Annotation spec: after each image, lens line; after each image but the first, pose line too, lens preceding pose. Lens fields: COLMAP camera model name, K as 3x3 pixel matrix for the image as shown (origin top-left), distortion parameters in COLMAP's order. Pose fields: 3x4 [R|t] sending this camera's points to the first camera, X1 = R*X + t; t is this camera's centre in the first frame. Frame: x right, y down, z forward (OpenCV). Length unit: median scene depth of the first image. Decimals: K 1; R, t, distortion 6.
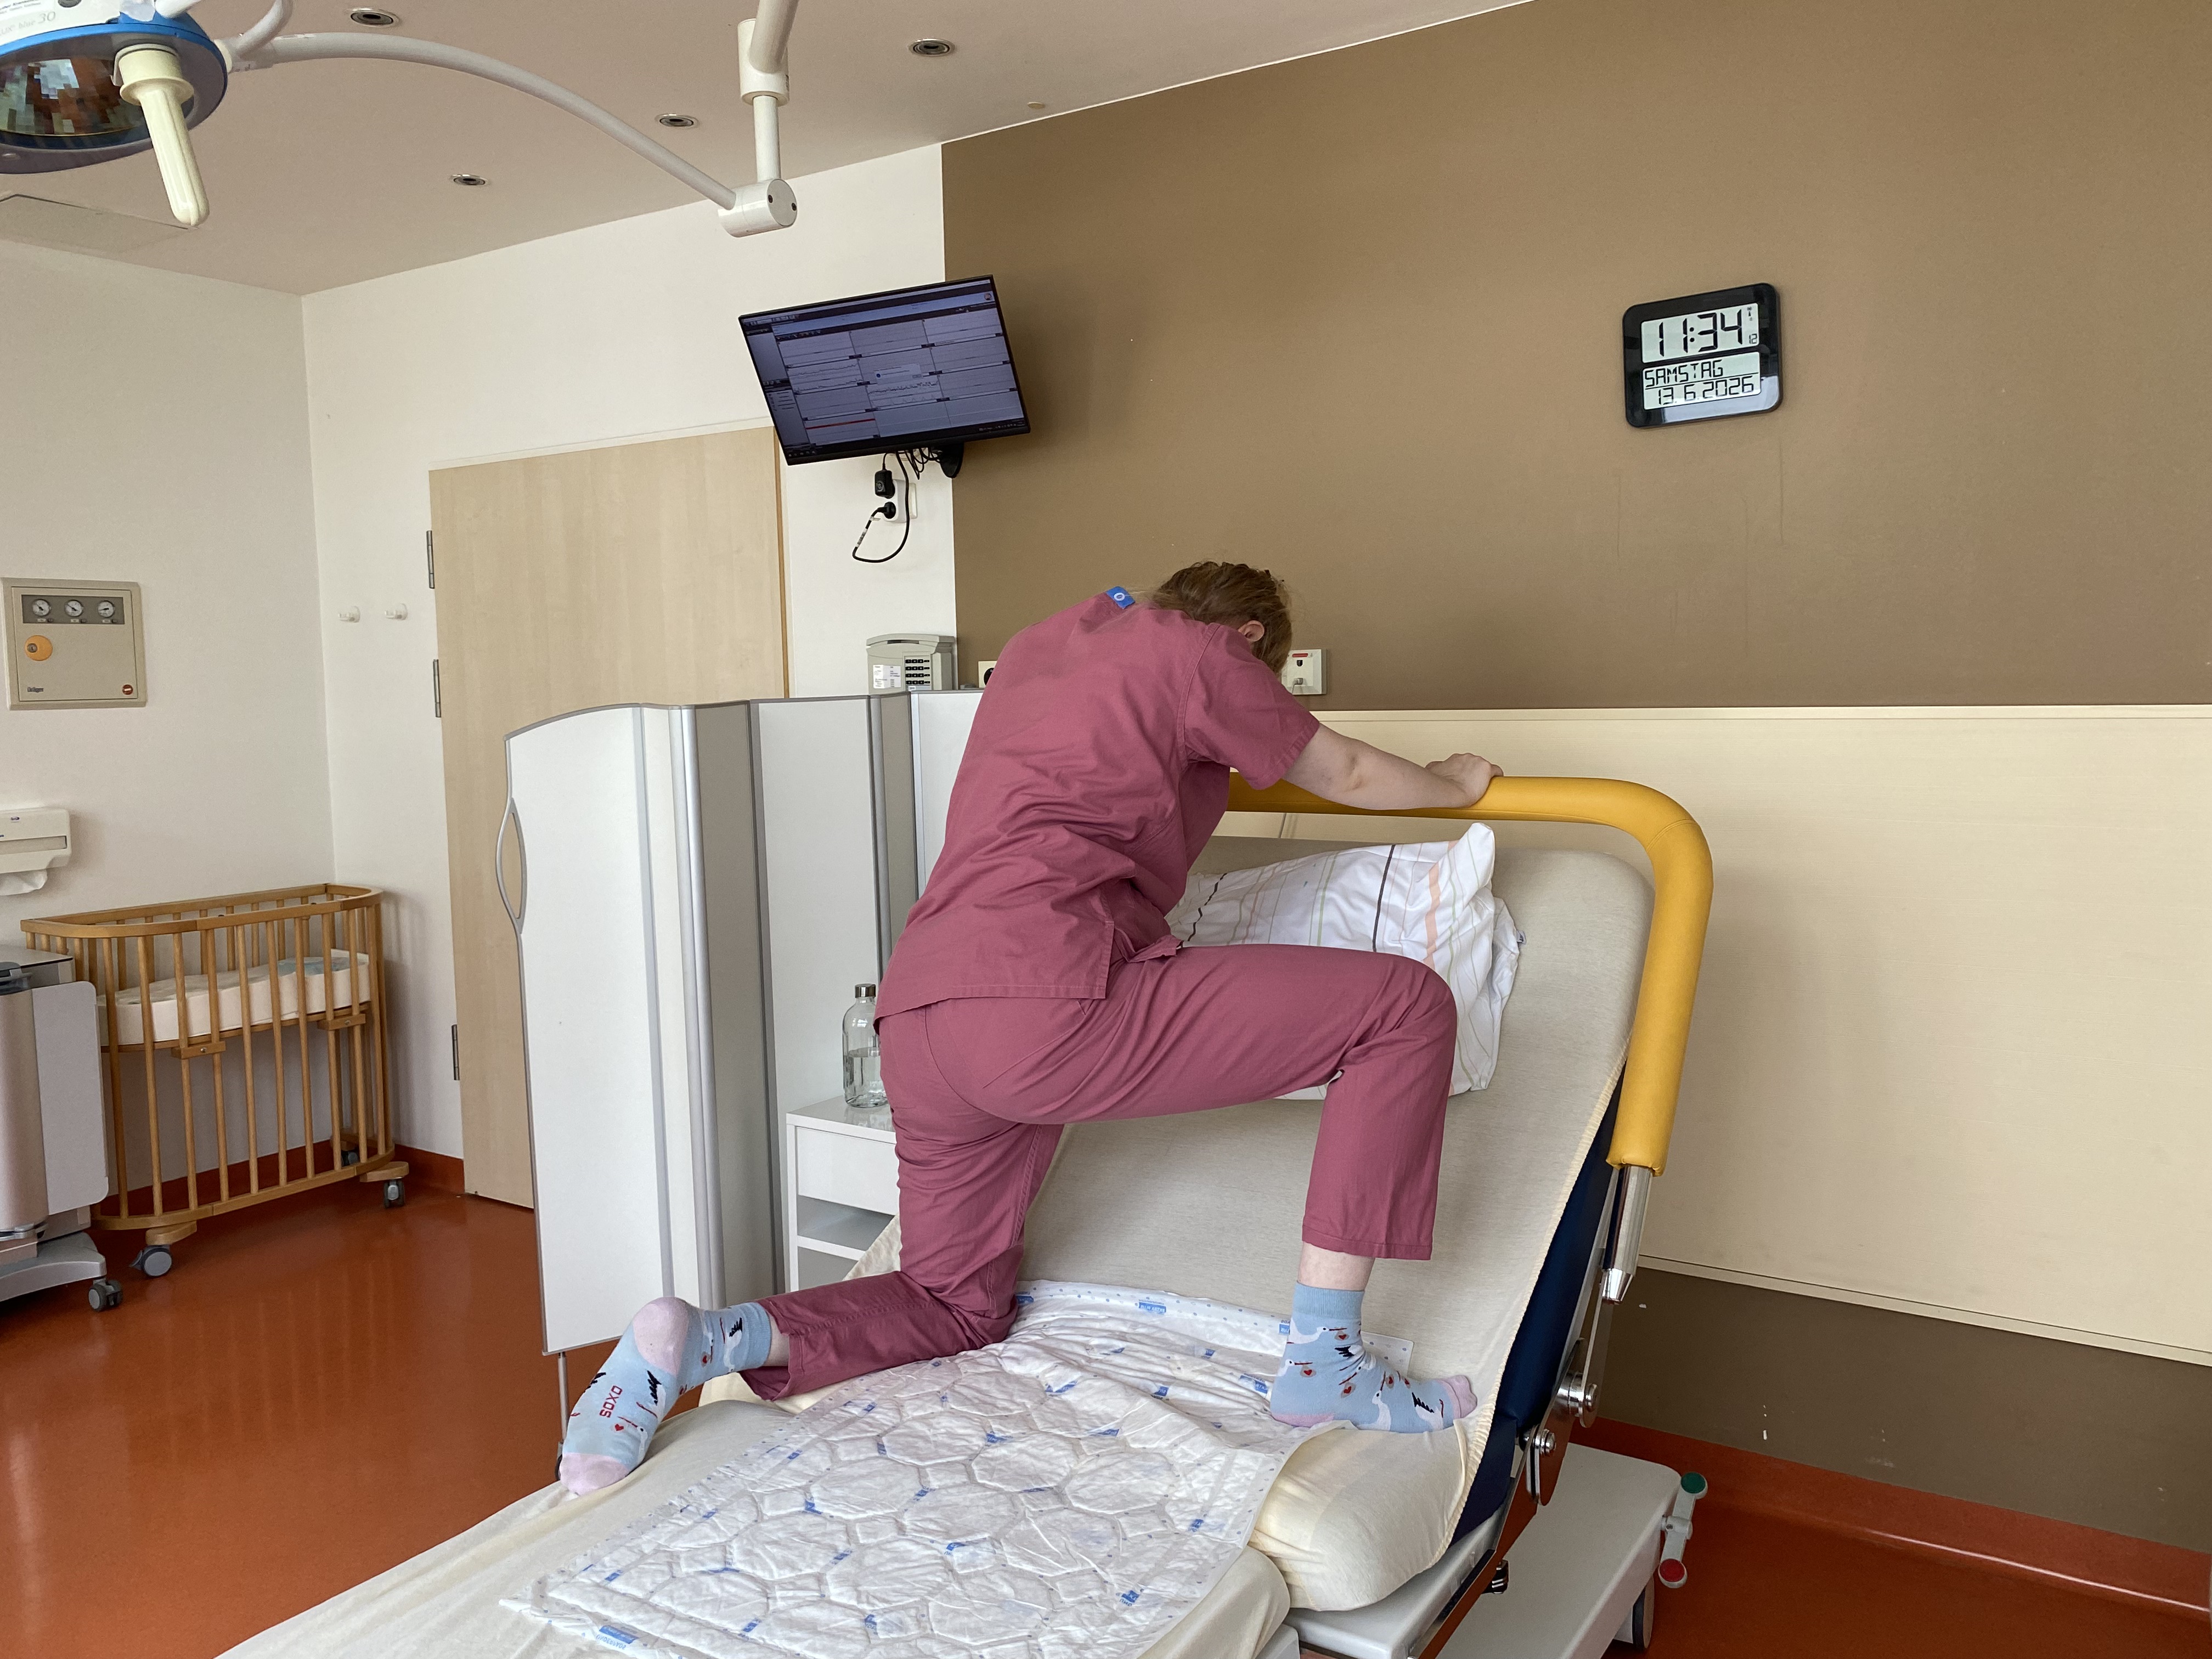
lens RADIAL K [[1663.6, 0, 1127.0], [0, 1663.6, 815.1], [0, 0, 1]] dist [0.035837, -0.050204]
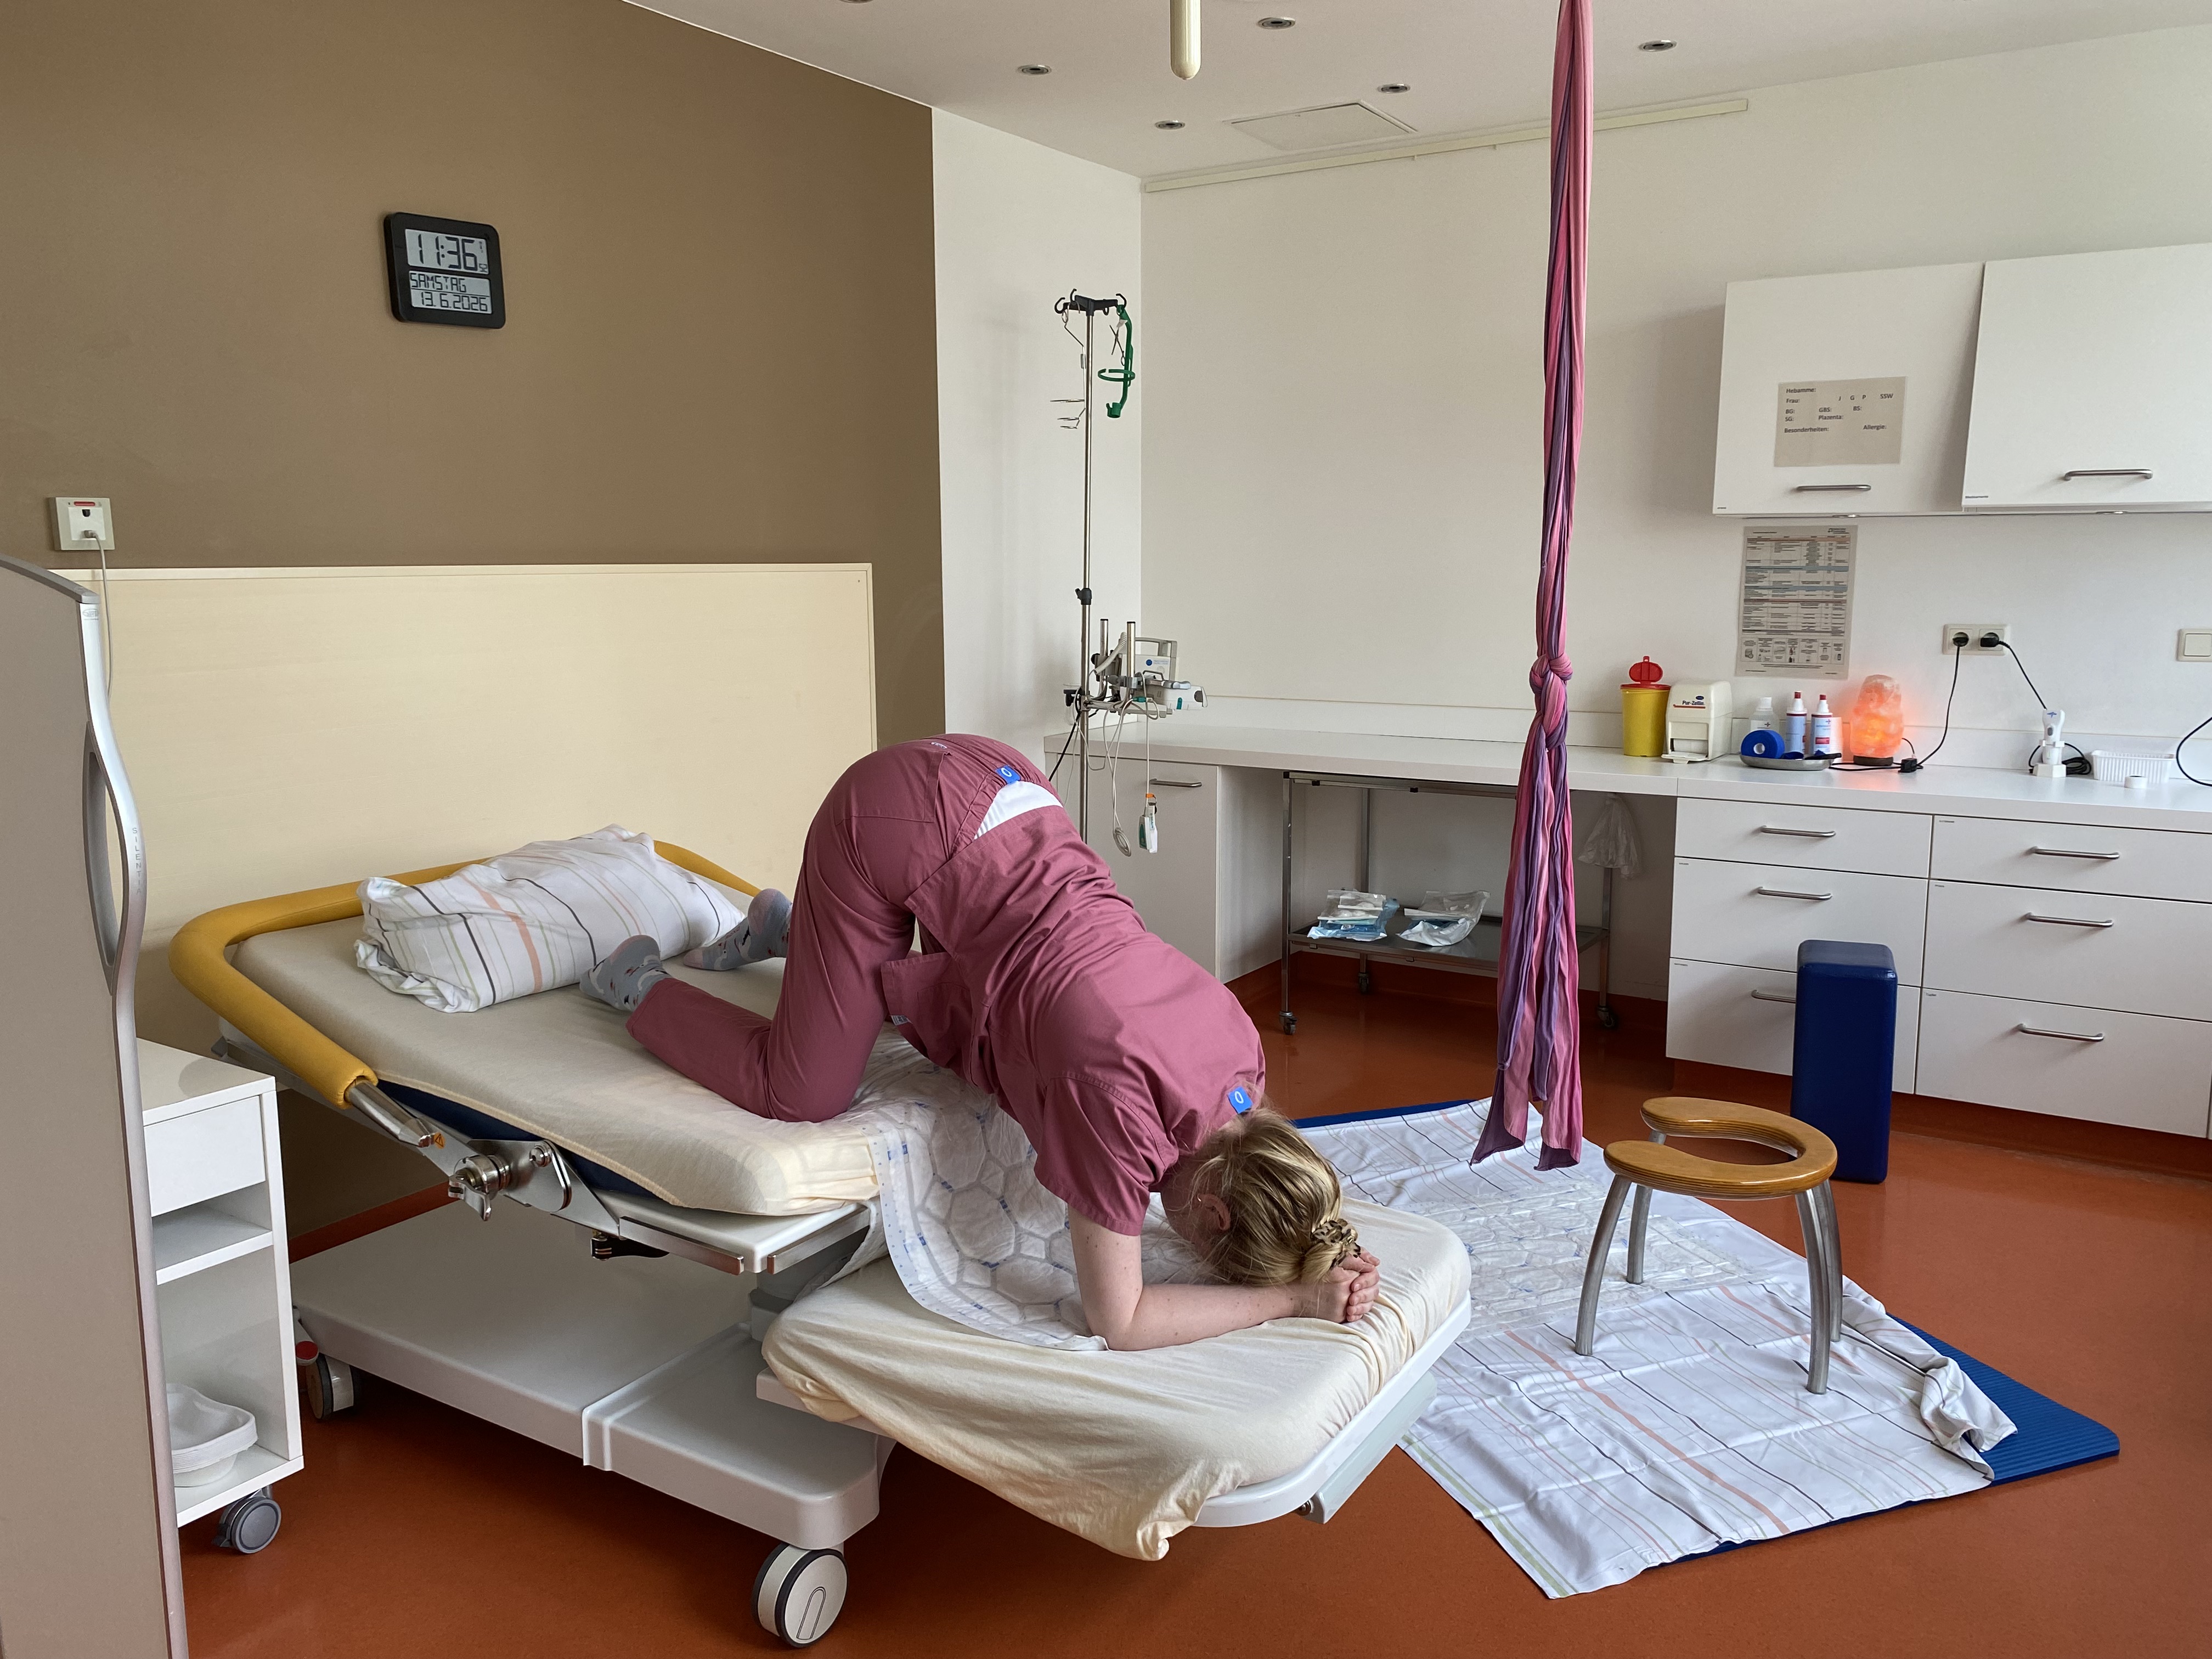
lens RADIAL K [[1663.6, 0, 1086.3], [0, 1663.6, 811.4], [0, 0, 1]] dist [0.035837, -0.050204]
pose [[0.010216, -0.130666, 0.991374, -0.744765], [0.089830, 0.987537, 0.129234, -0.004050], [-0.995905, 0.087735, 0.021826, 0.457150]]
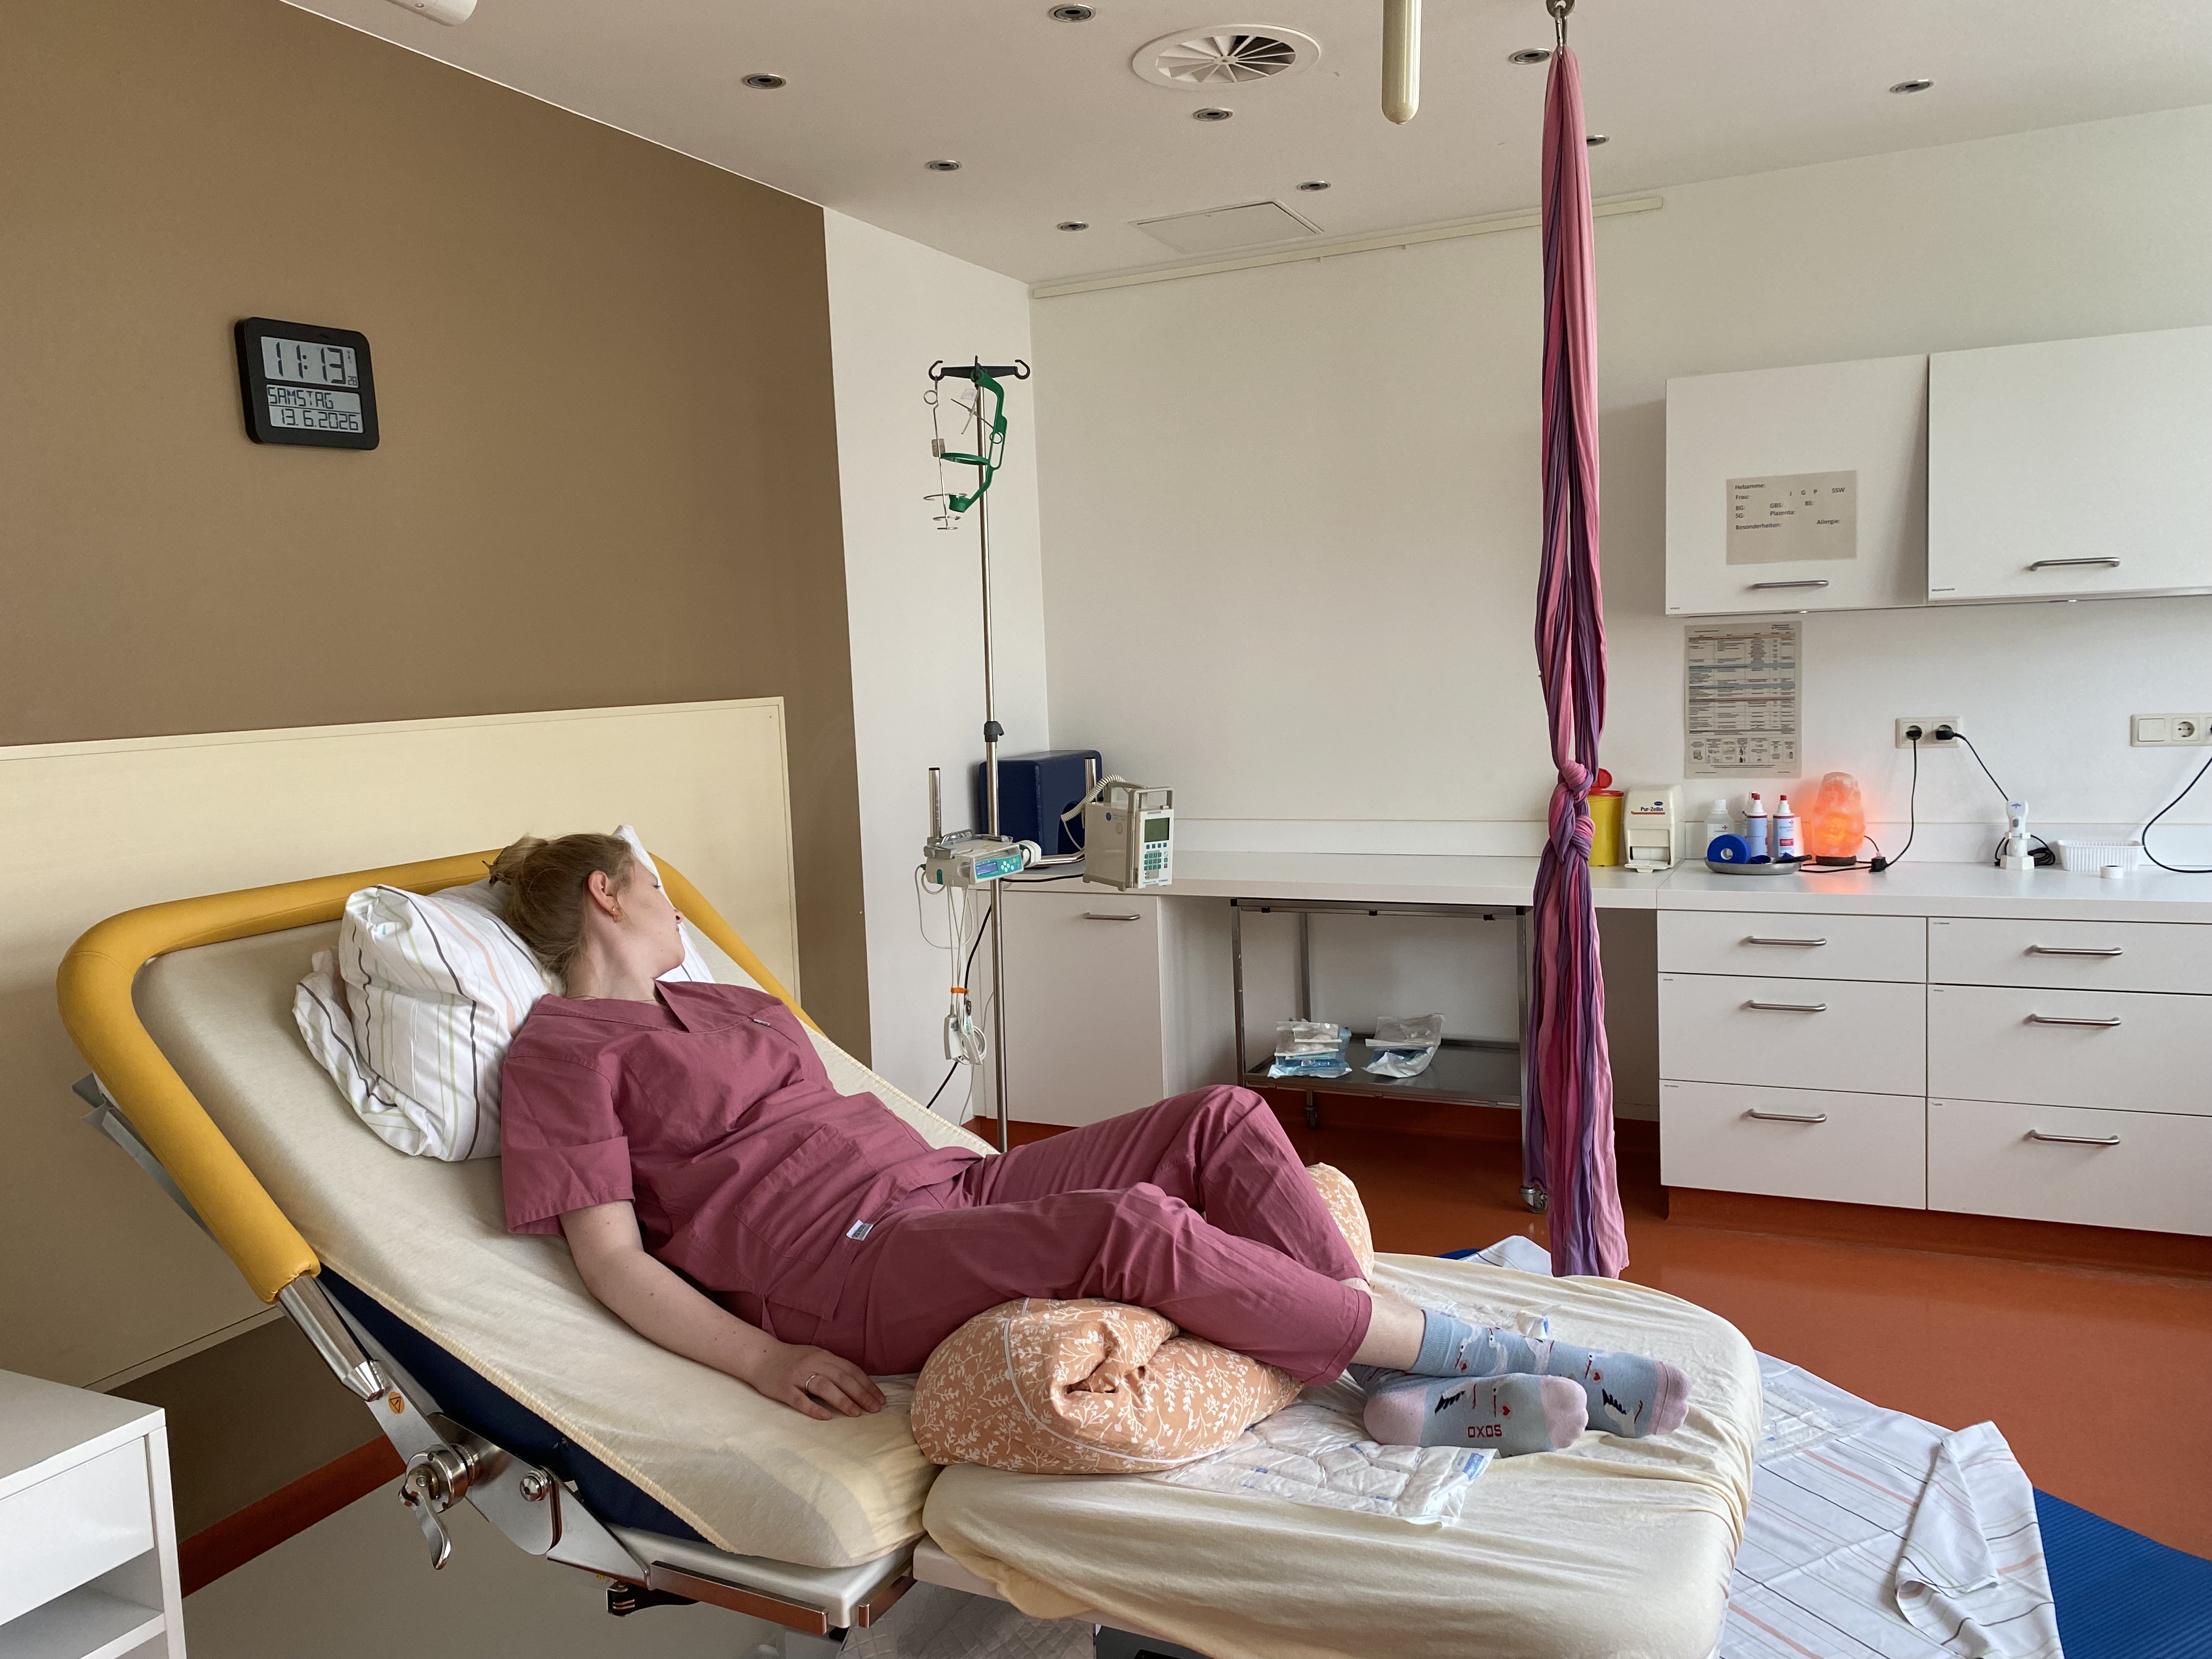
lens RADIAL K [[1663.6, 0, 1099.4], [0, 1663.6, 816.2], [0, 0, 1]] dist [0.035837, -0.050204]
pose [[-0.117232, -0.068776, 0.990720, -0.627548], [0.127064, 0.988361, 0.083648, -0.029943], [-0.984942, 0.135691, -0.107128, 0.554831]]
